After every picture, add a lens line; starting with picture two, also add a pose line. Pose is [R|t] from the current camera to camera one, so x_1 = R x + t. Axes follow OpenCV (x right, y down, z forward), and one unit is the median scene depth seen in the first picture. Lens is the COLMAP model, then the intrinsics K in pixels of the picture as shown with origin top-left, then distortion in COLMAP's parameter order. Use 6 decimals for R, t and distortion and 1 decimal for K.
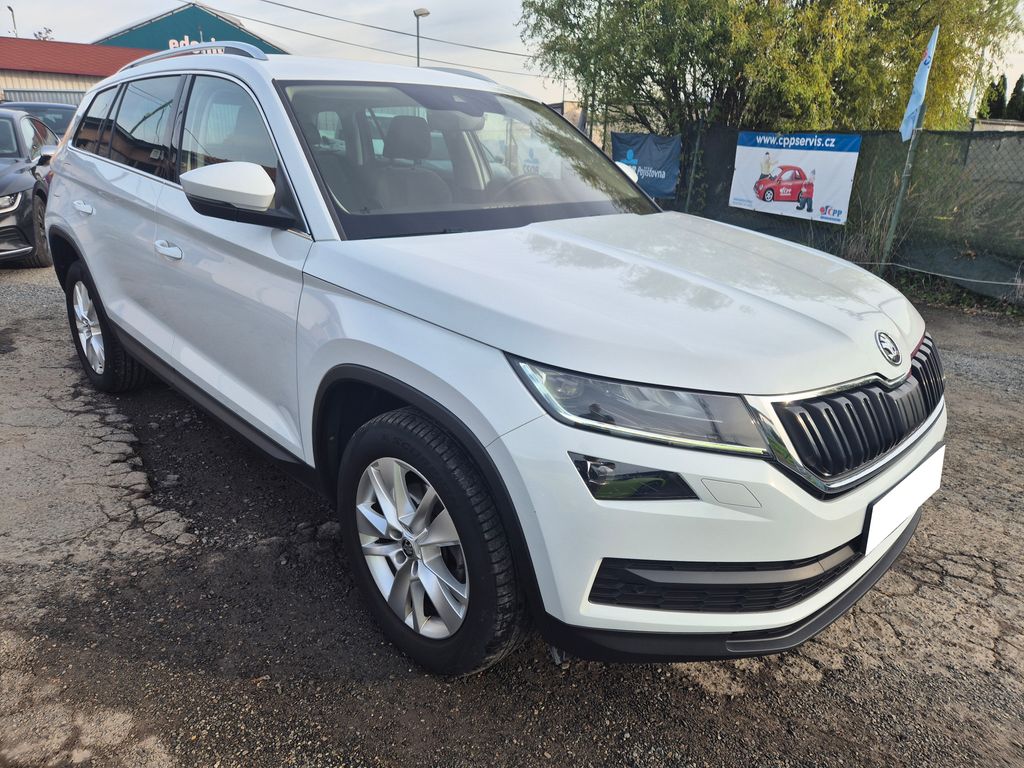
lens RADIAL K [[688.5, 0, 504.3], [0, 688.5, 385.4], [0, 0, 1]] dist [0.043469, -0.004730]
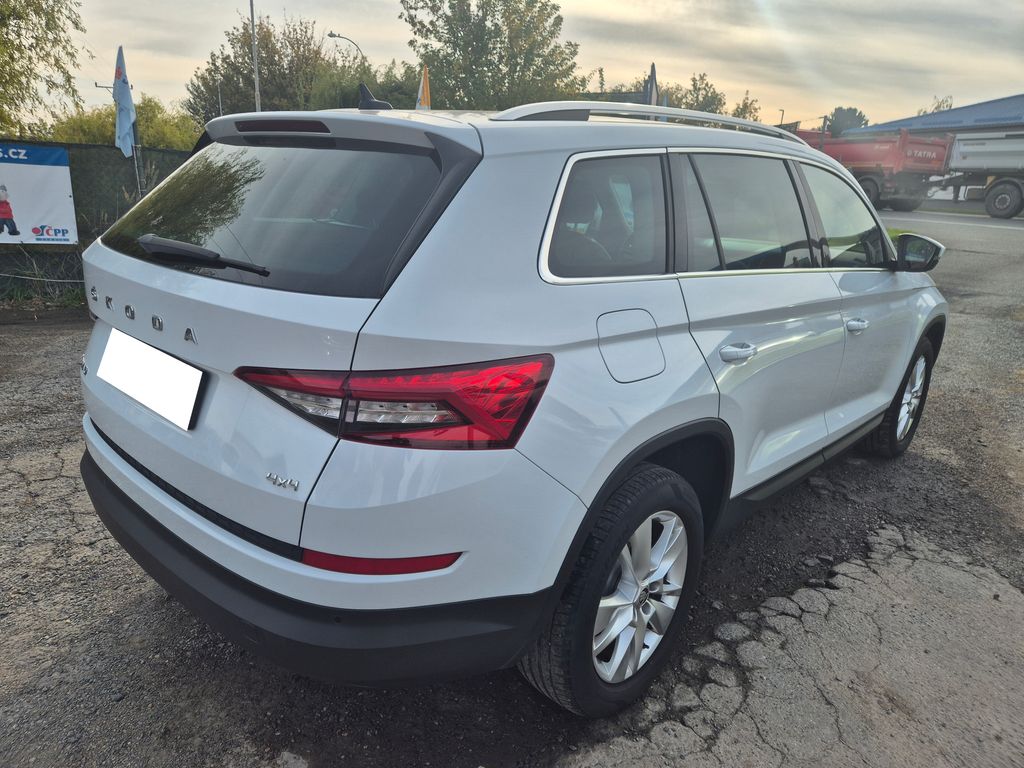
lens RADIAL K [[688.5, 0, 505.1], [0, 688.5, 383.5], [0, 0, 1]] dist [0.043469, -0.004730]
pose [[-0.055823, -0.331315, 0.941867, -0.473788], [0.300649, 0.893977, 0.332288, -0.202209], [-0.952100, 0.301721, 0.049705, 0.469786]]
